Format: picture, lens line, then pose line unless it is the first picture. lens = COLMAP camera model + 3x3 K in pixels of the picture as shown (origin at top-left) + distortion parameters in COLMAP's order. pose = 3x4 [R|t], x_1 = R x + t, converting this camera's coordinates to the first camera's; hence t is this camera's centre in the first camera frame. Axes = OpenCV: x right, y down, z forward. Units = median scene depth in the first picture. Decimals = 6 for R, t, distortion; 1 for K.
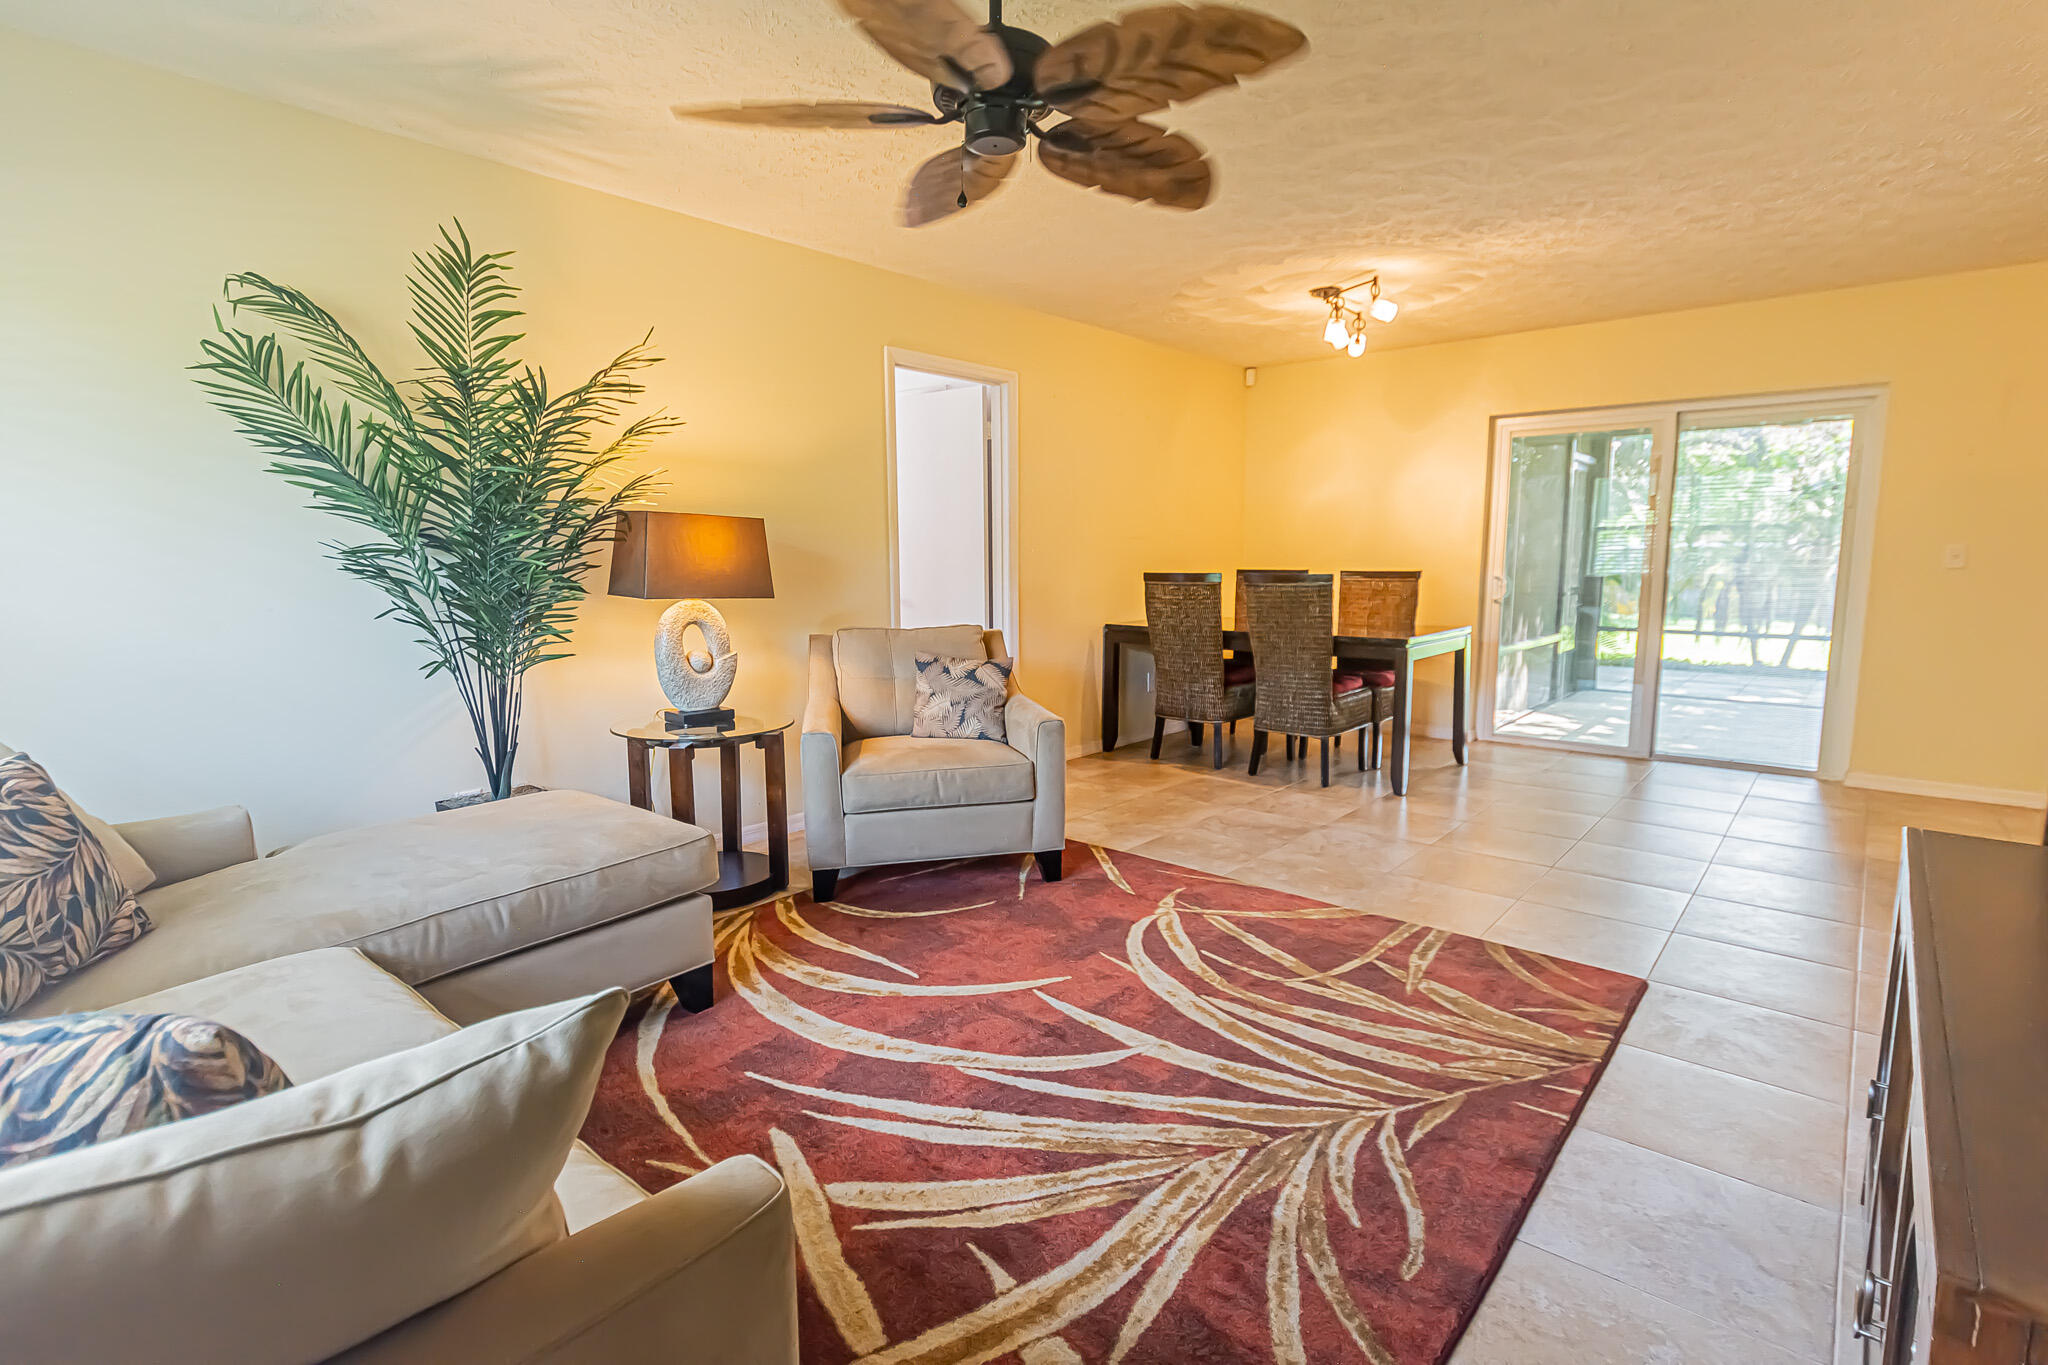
lens RADIAL K [[993.7, 0, 1031.5], [0, 993.7, 683.9], [0, 0, 1]] dist [0.009677, -0.000634]
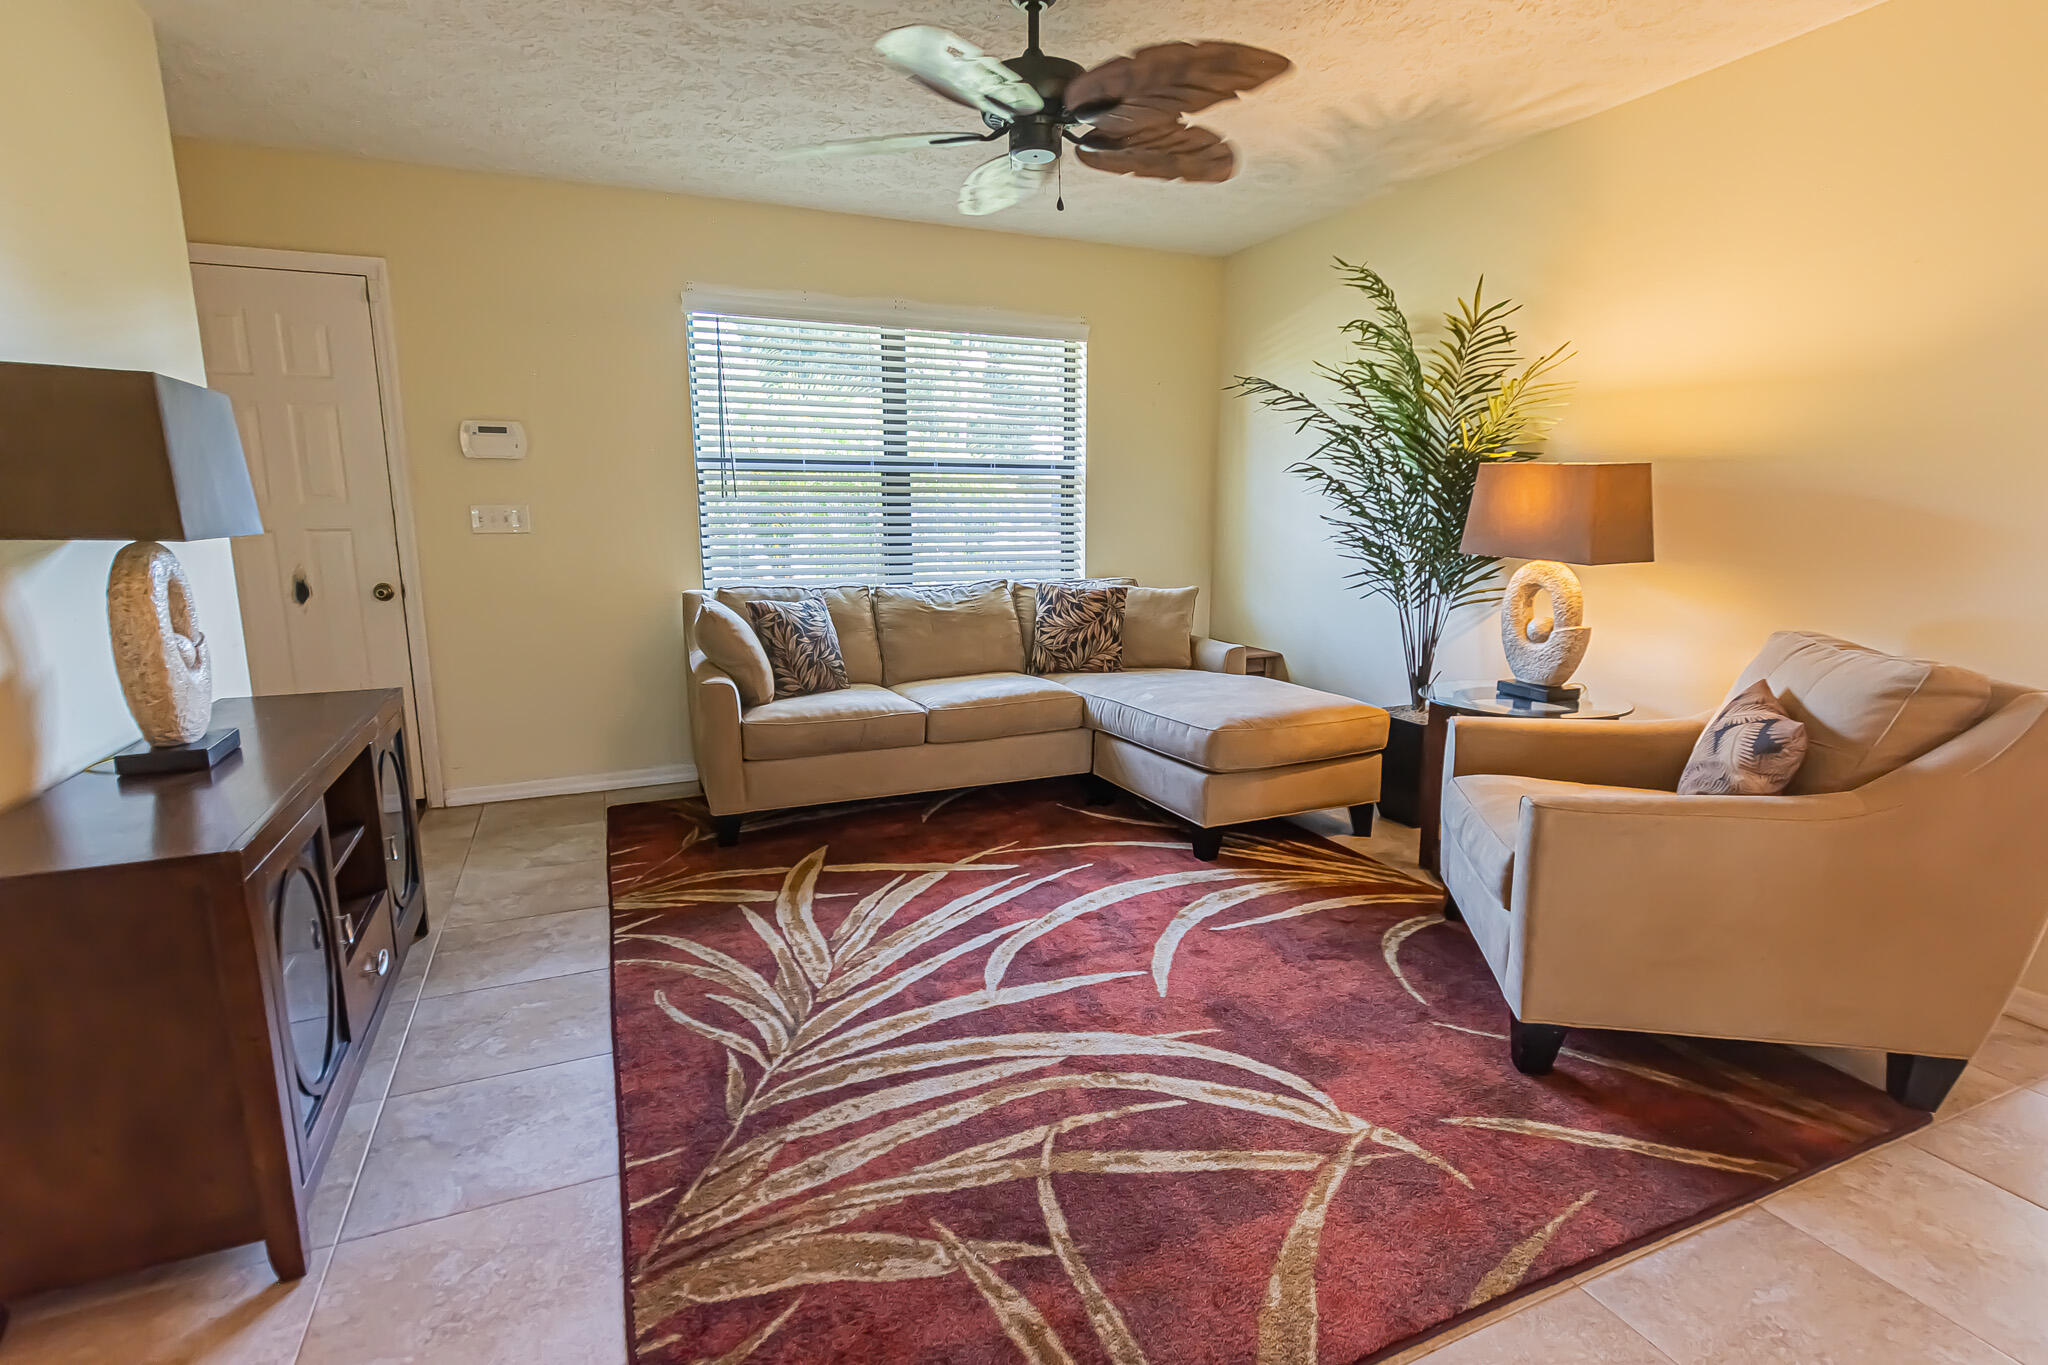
lens RADIAL K [[993.7, 0, 1031.5], [0, 993.7, 683.9], [0, 0, 1]] dist [0.009677, -0.000634]
pose [[-0.435477, 0.165244, -0.884904, 0.804174], [-0.121320, 0.963266, 0.239581, -0.163298], [0.891987, 0.211689, -0.399432, 1.166355]]
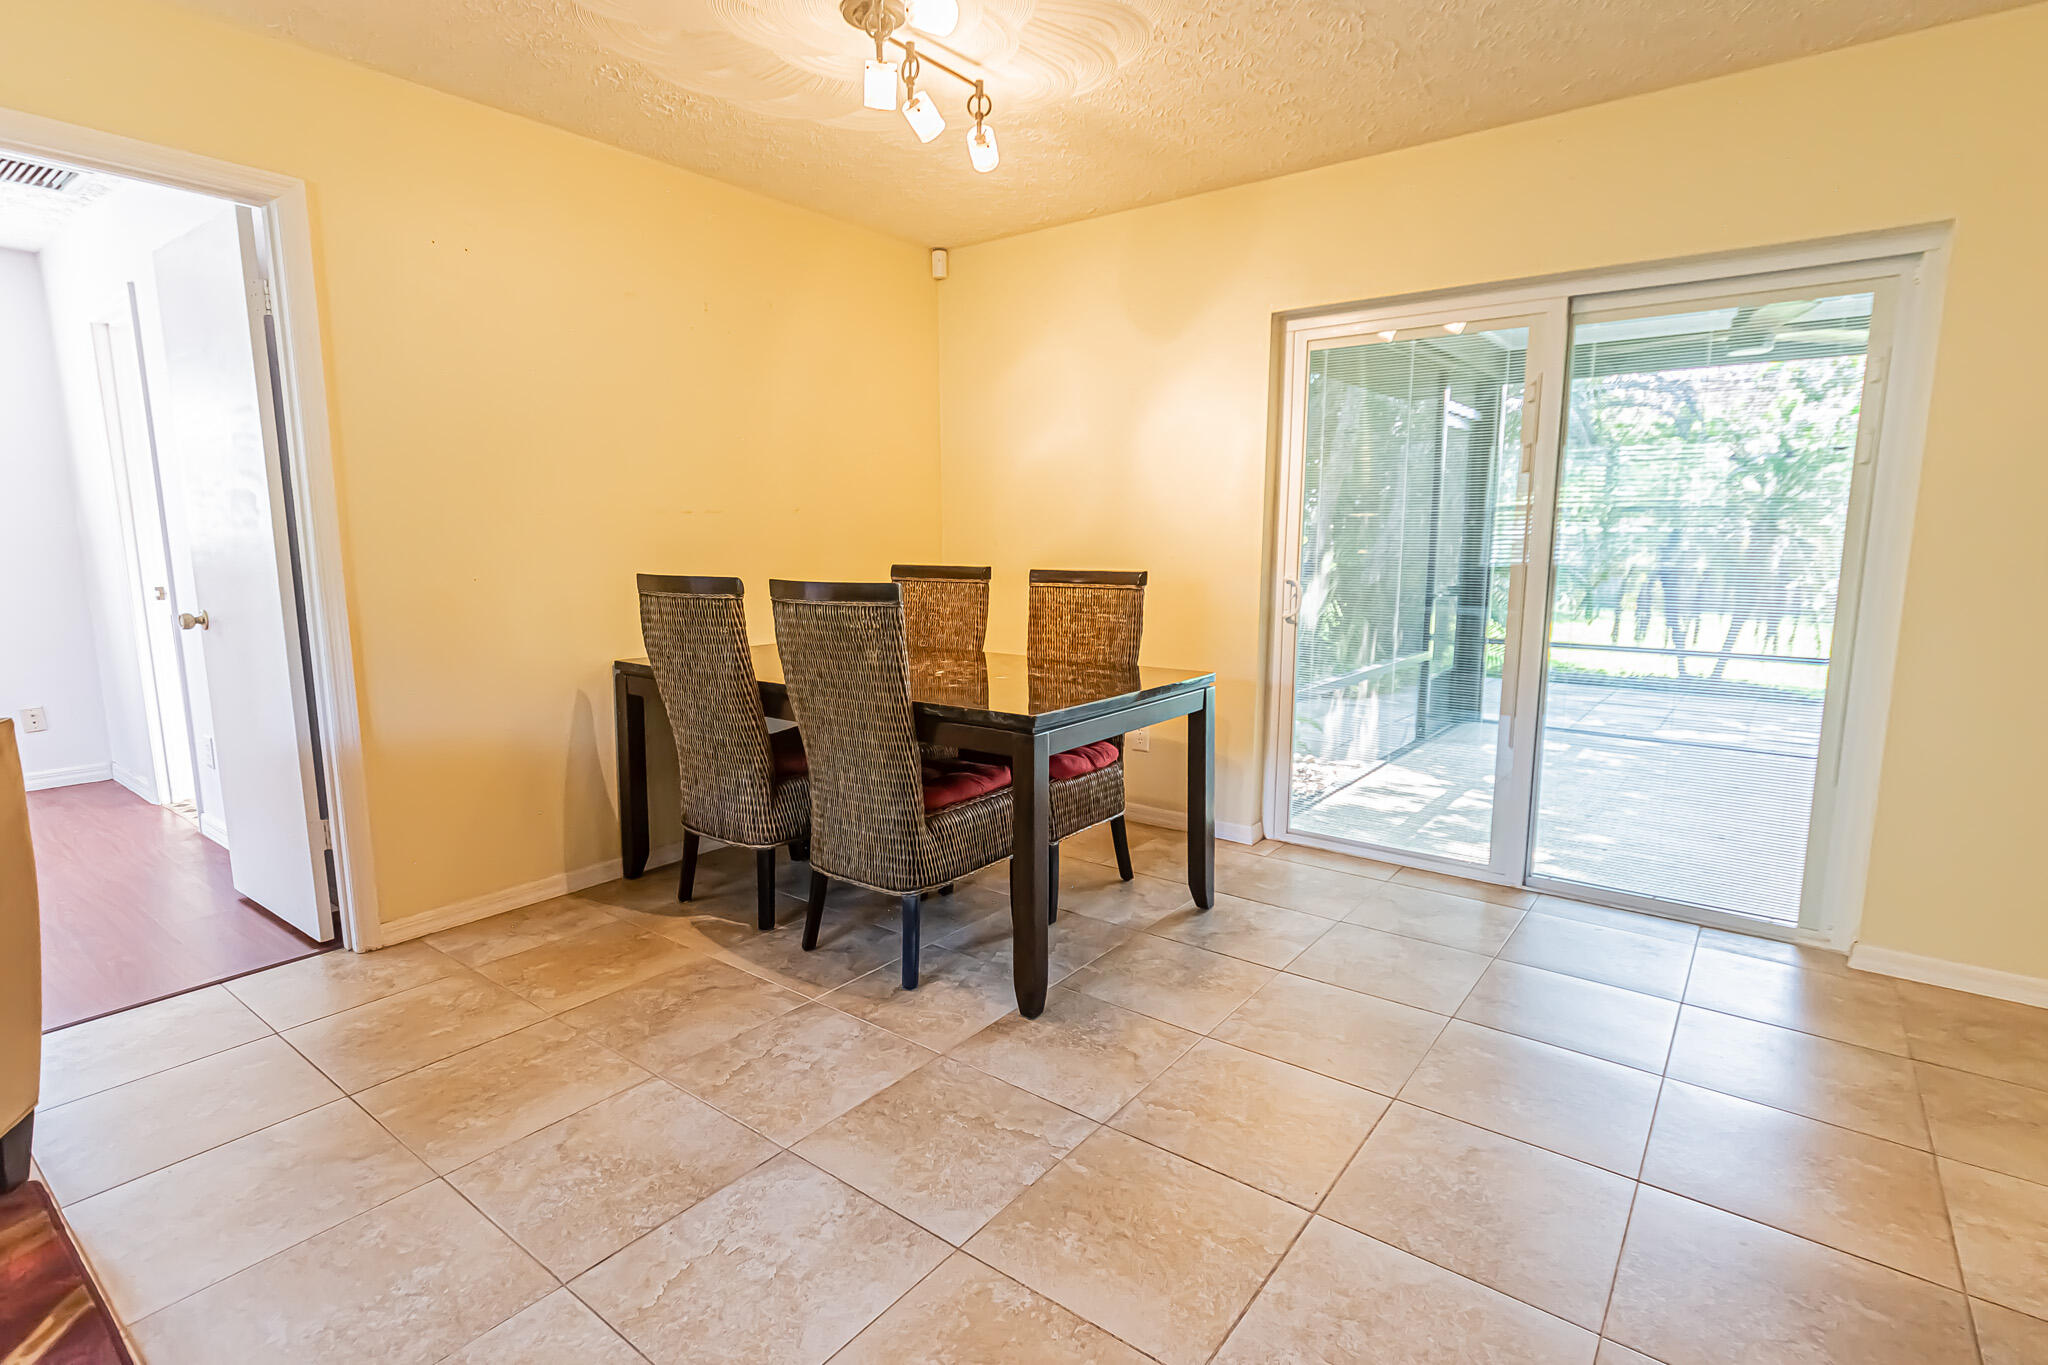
lens RADIAL K [[993.7, 0, 1031.5], [0, 993.7, 683.9], [0, 0, 1]] dist [0.009677, -0.000634]
pose [[0.998530, -0.003639, 0.054075, 0.579025], [0.002681, 0.999838, 0.017788, -0.115307], [-0.054131, -0.017617, 0.998378, 0.831748]]
